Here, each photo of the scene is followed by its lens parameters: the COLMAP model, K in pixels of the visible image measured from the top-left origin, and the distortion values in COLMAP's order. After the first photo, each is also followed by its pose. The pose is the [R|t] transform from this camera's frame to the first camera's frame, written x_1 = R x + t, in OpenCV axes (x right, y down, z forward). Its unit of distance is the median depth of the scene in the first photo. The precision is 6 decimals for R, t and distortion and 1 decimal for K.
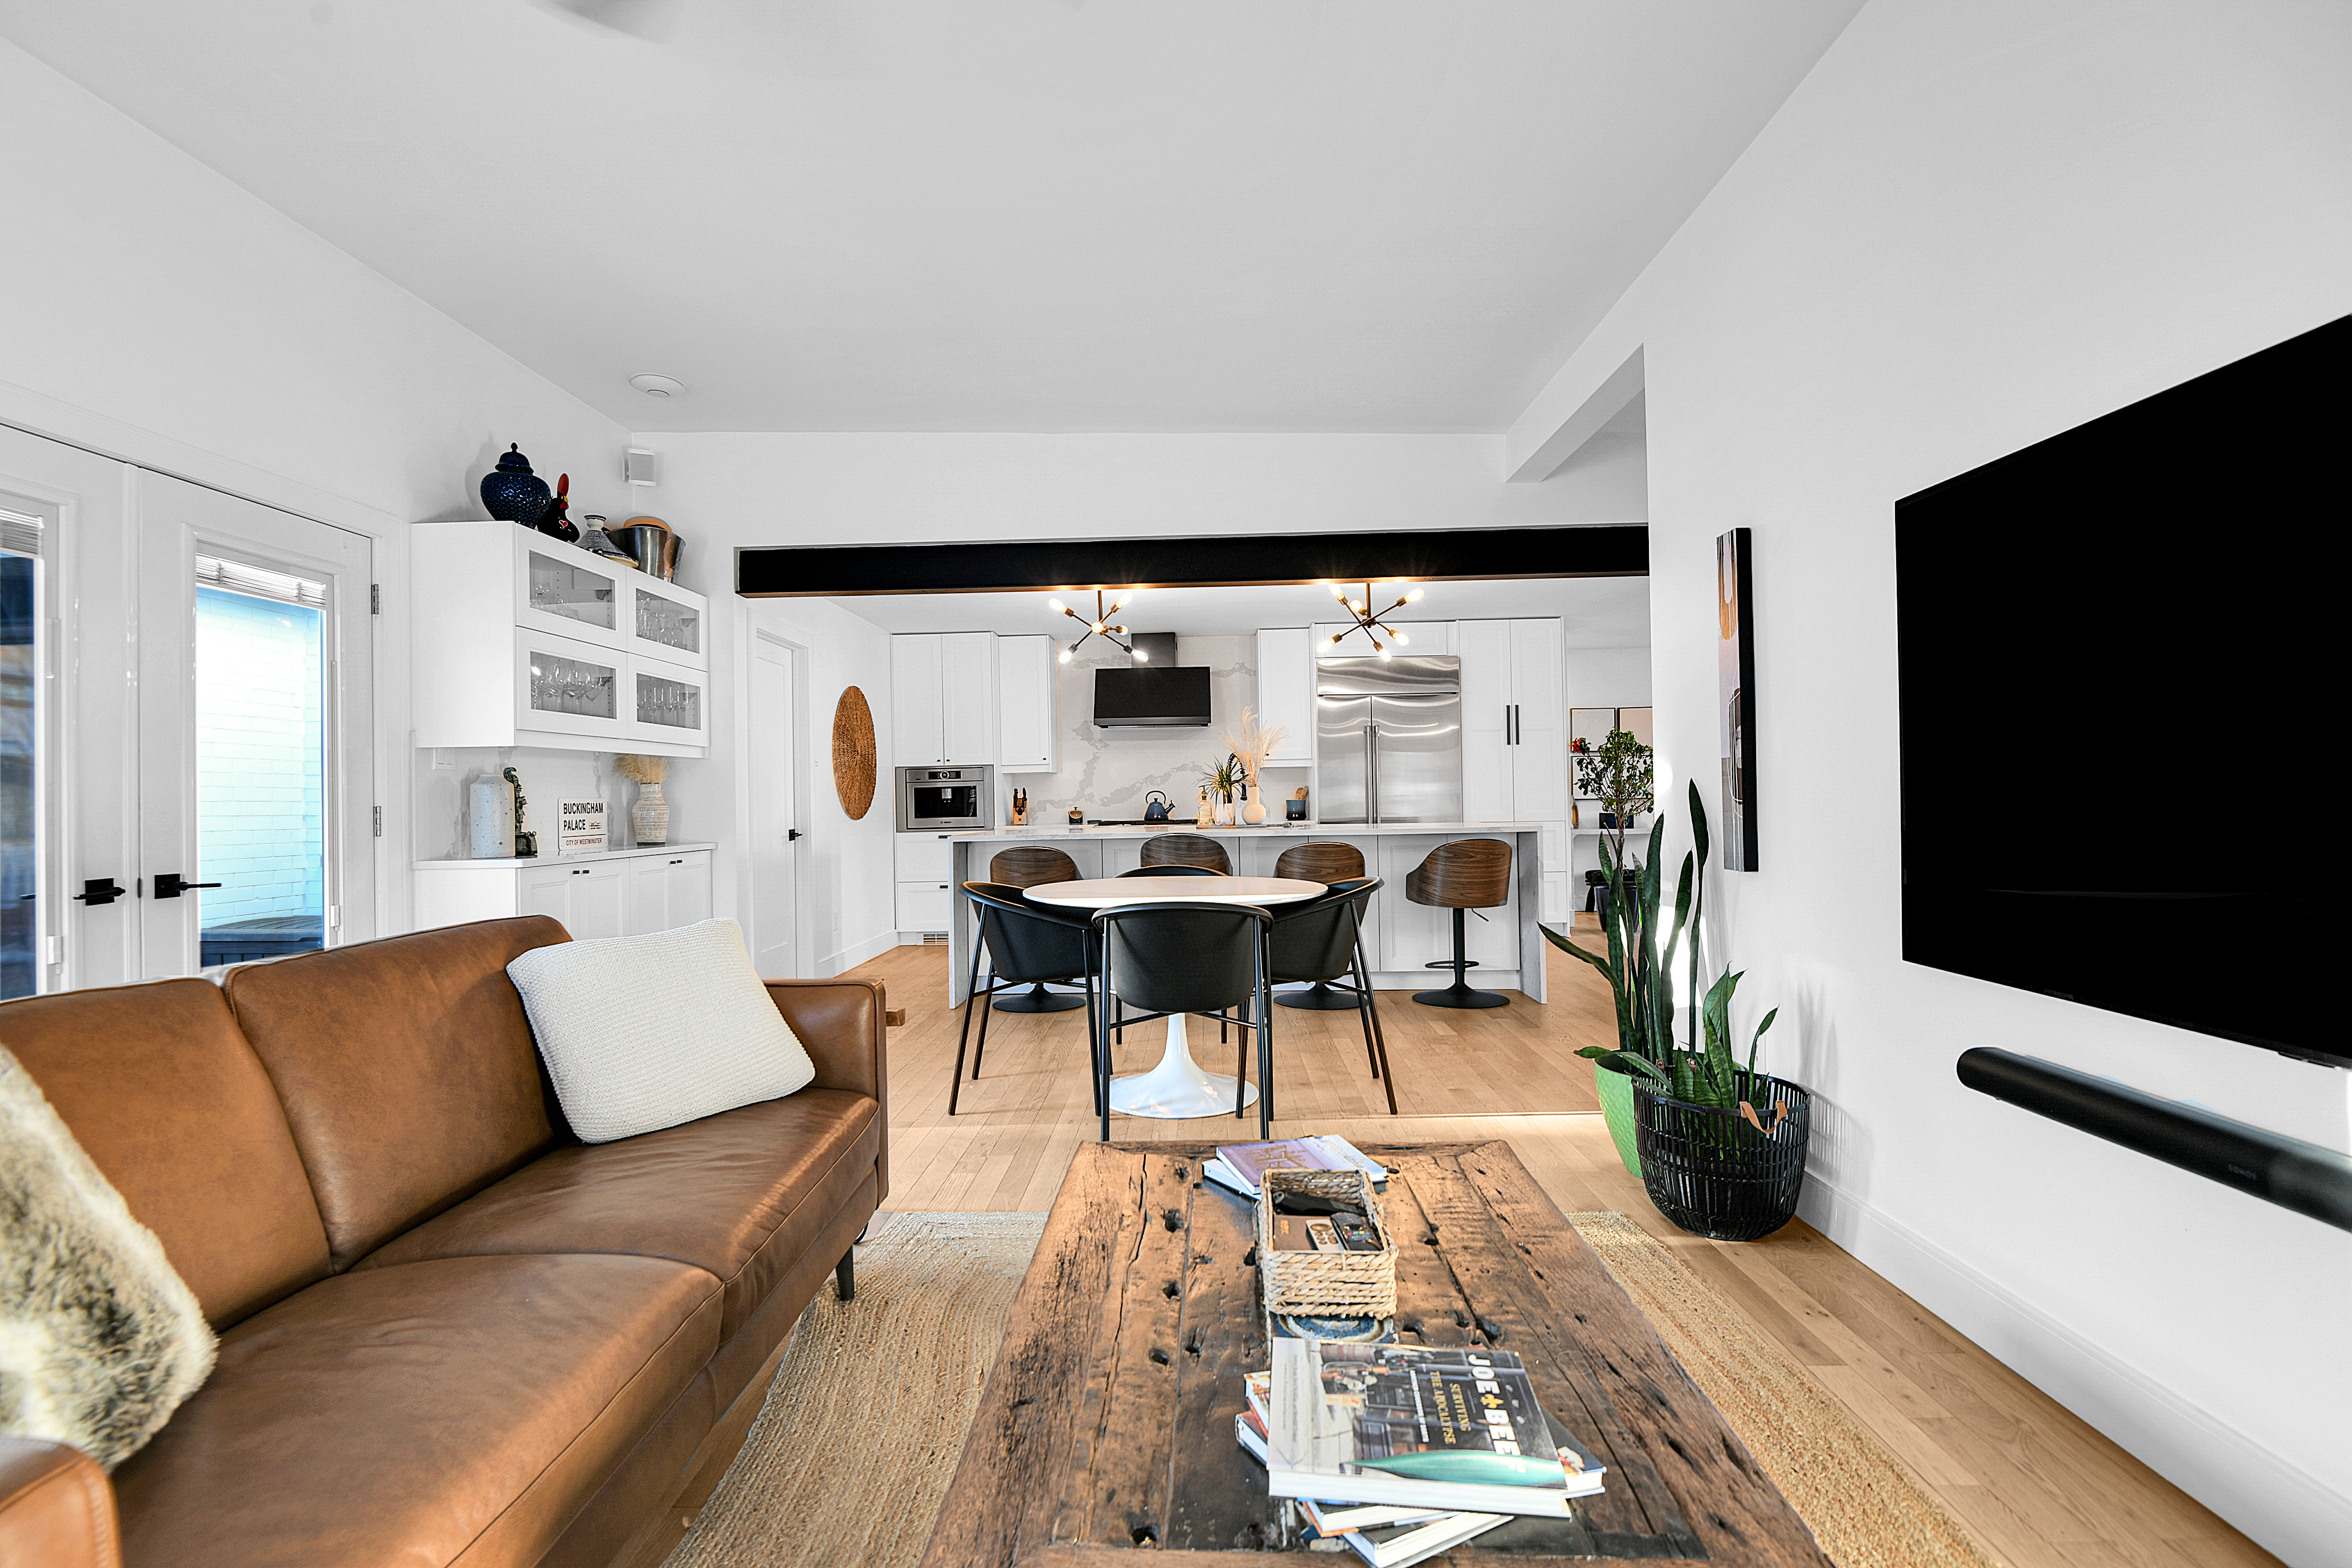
lens RADIAL K [[1079.0, 0, 1166.9], [0, 1079.0, 819.4], [0, 0, 1]] dist [-0.009938, -0.004599]
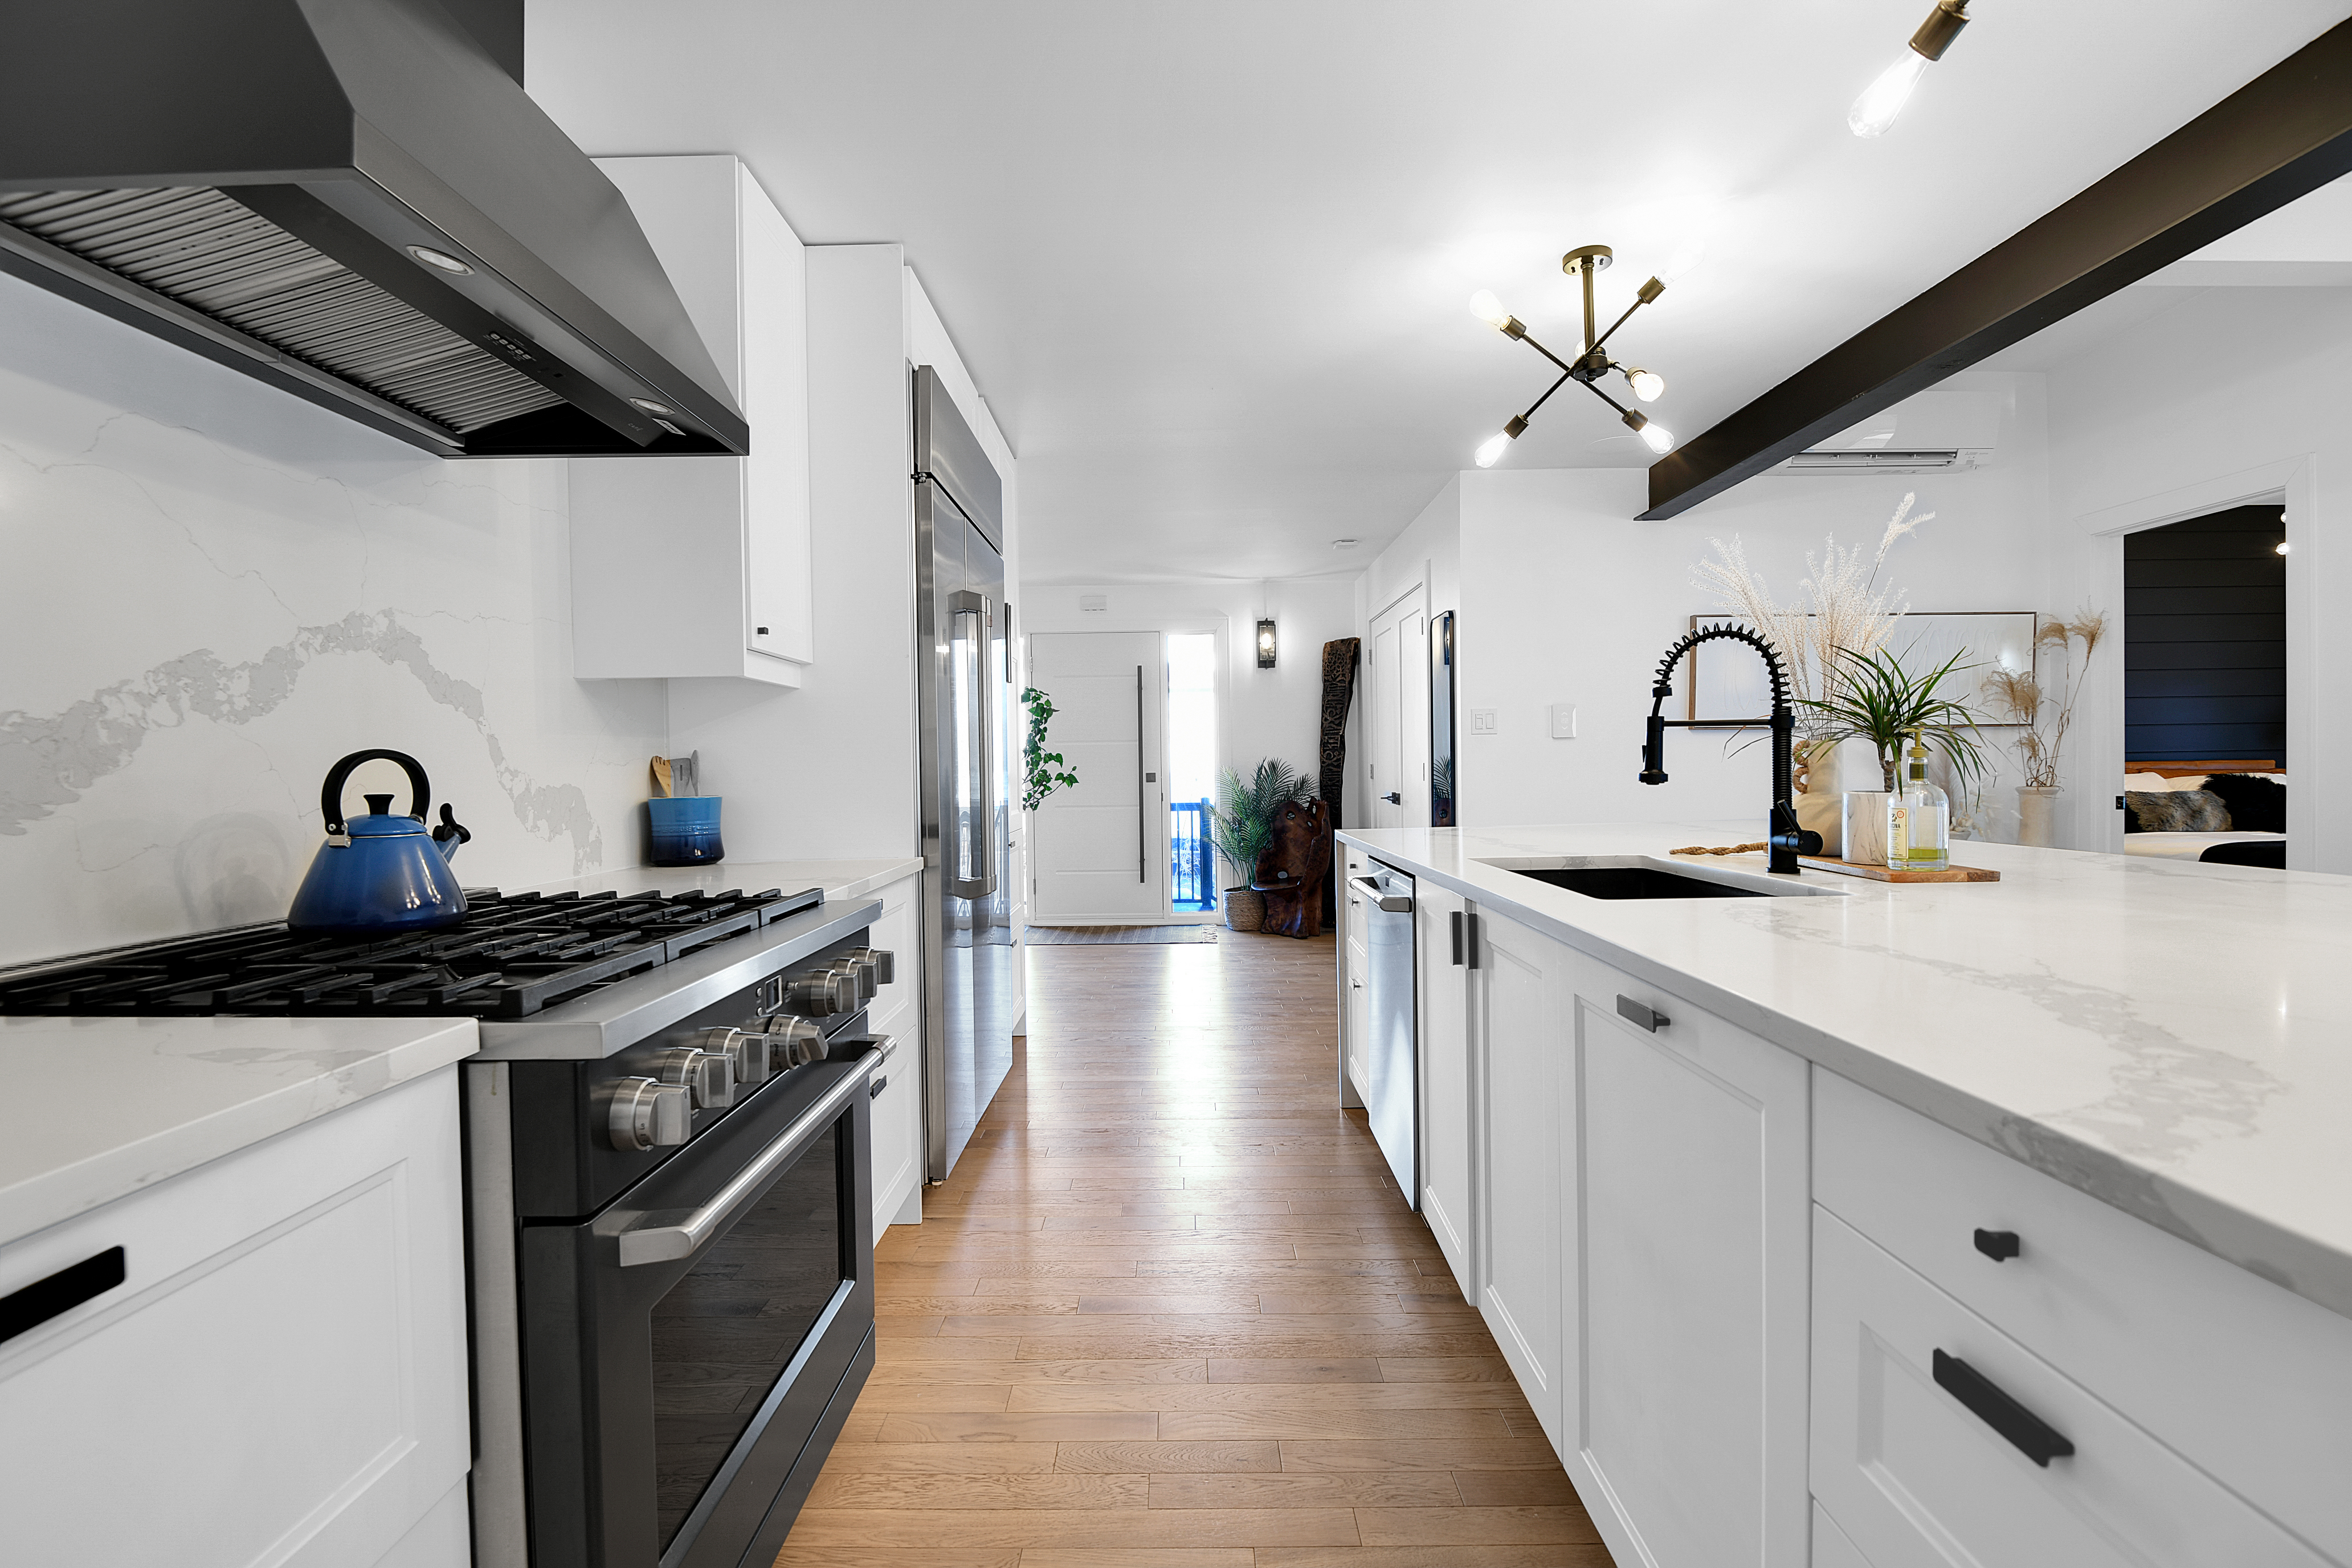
lens RADIAL K [[1079.0, 0, 1156.8], [0, 1079.0, 801.1], [0, 0, 1]] dist [-0.009938, -0.004599]
pose [[-0.013259, -0.011172, 0.999850, -0.186837], [0.033367, 0.999376, 0.011610, -0.016955], [-0.999355, 0.033516, -0.012878, 0.917263]]
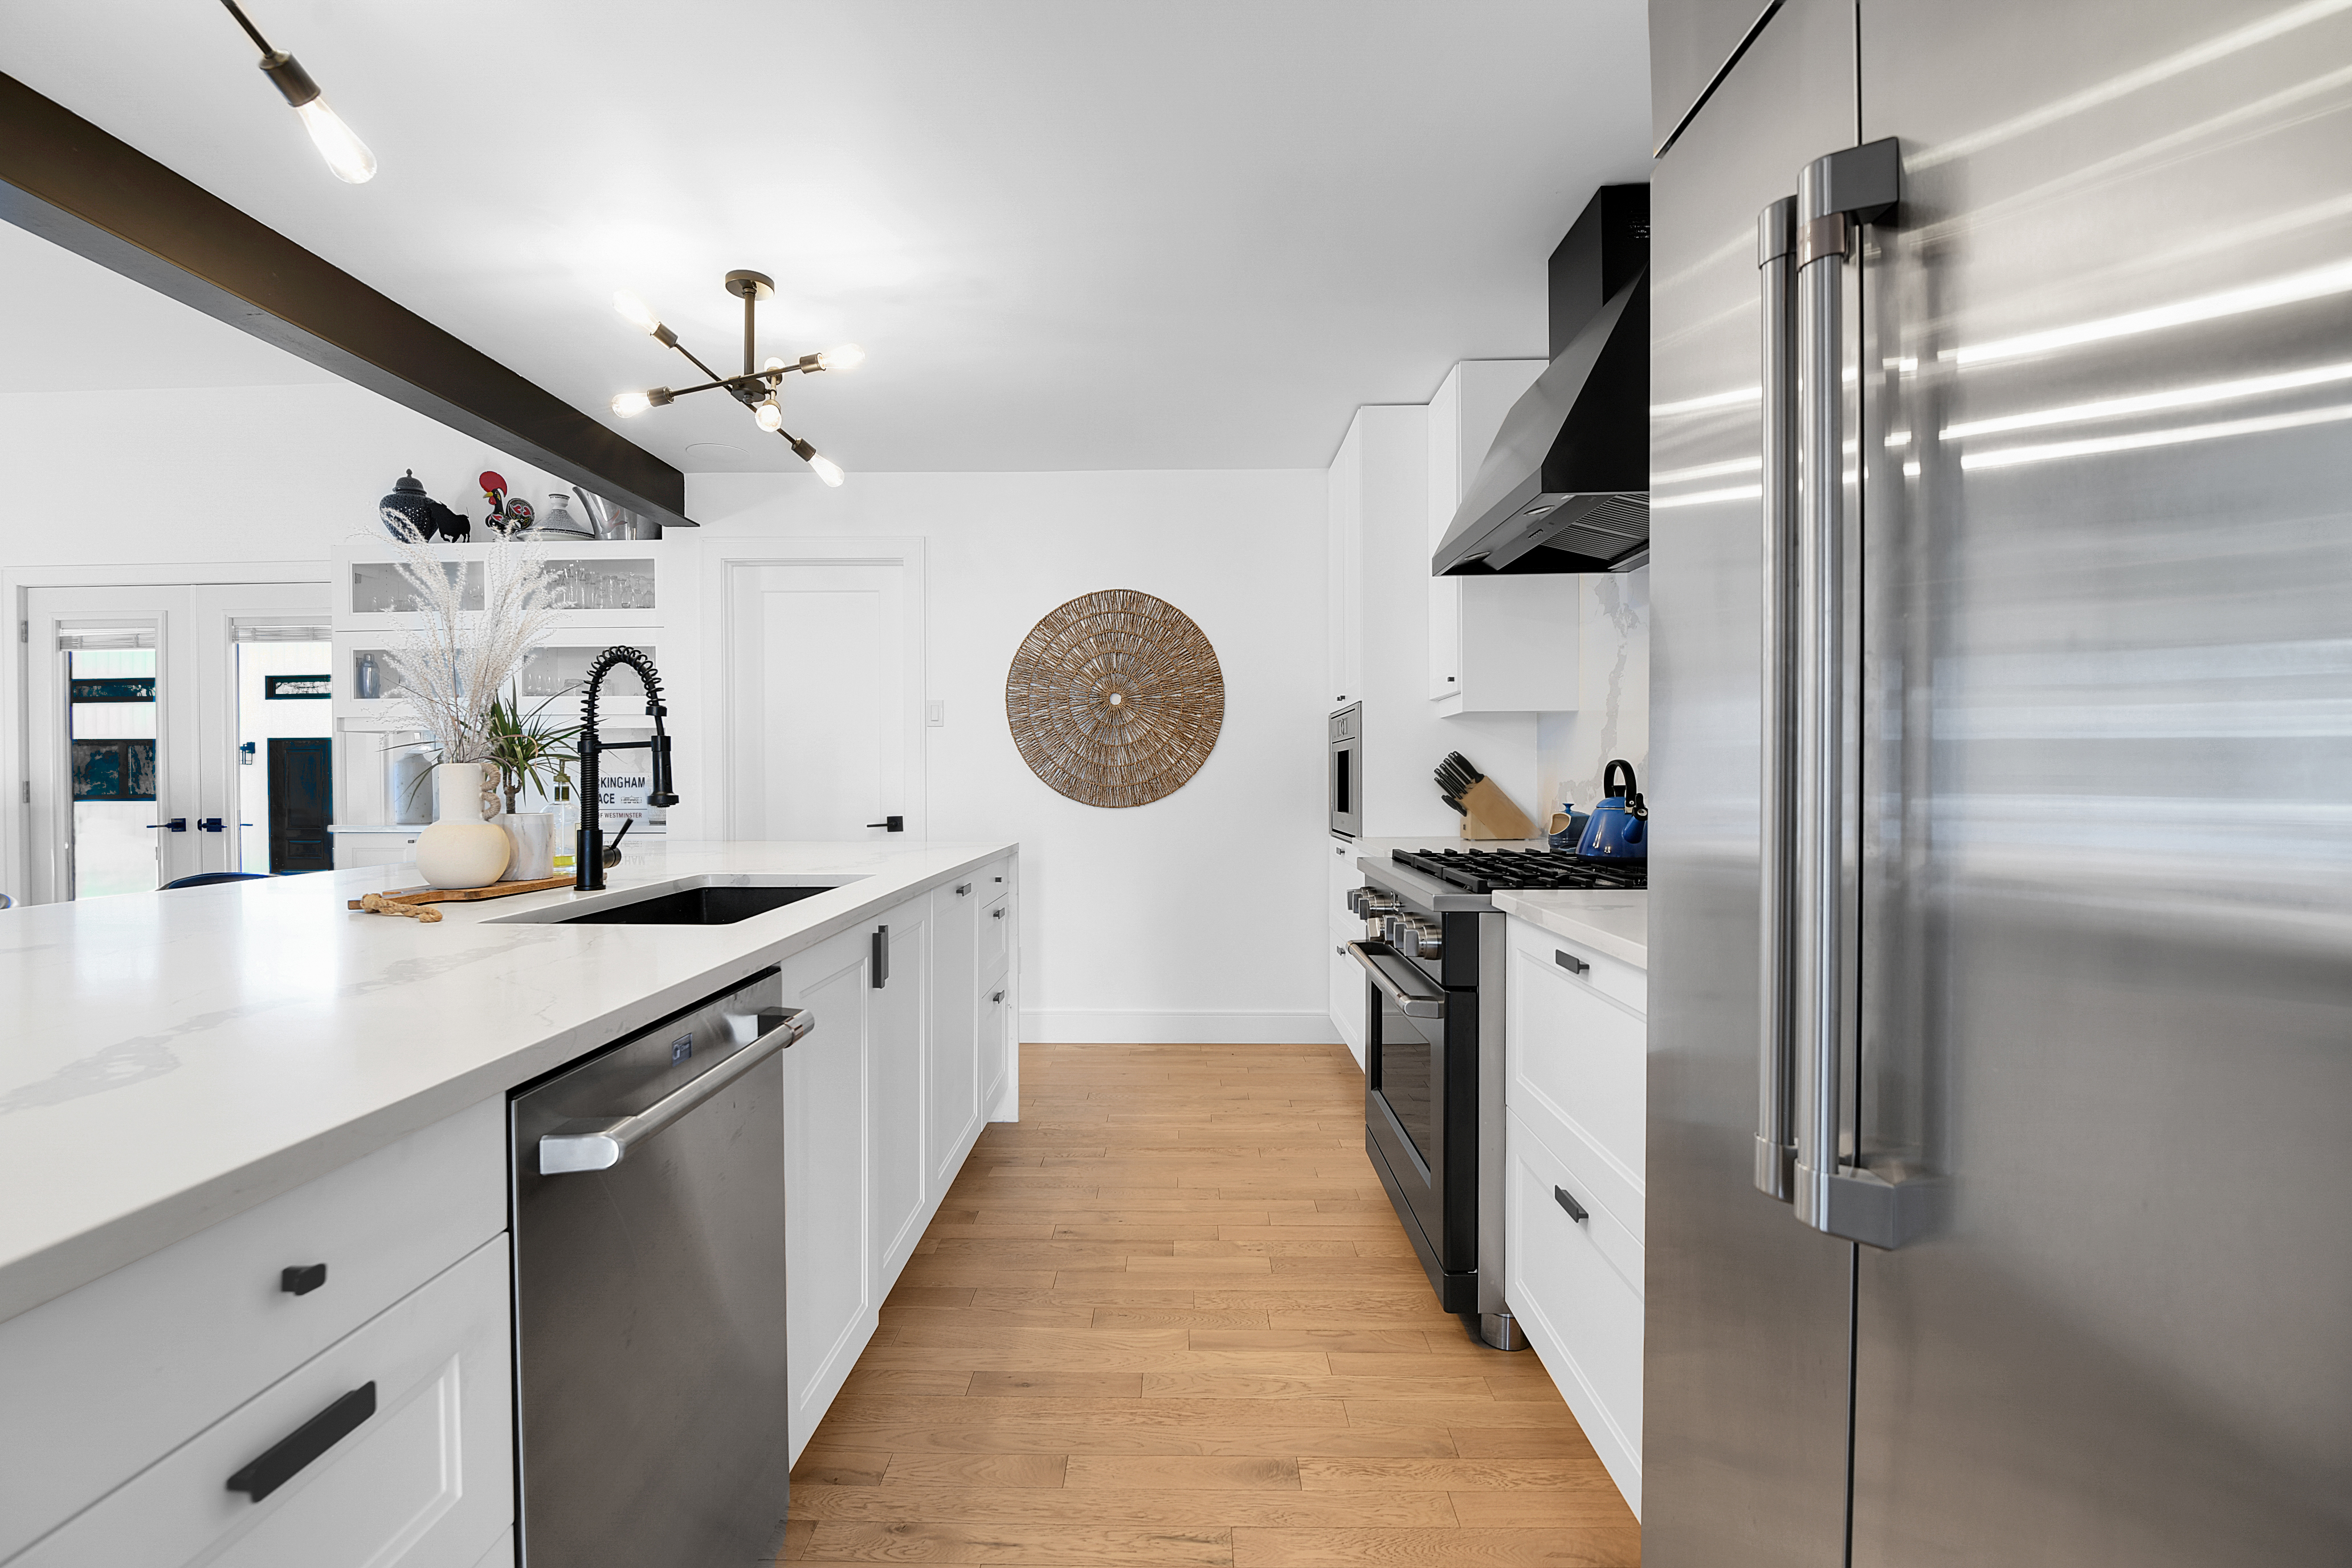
lens RADIAL K [[1079.0, 0, 1169.0], [0, 1079.0, 777.3], [0, 0, 1]] dist [-0.009938, -0.004599]
pose [[0.020406, 0.022068, -0.999548, 0.291476], [-0.015621, 0.999641, 0.021752, -0.027409], [0.999670, 0.015170, 0.020744, 0.906200]]
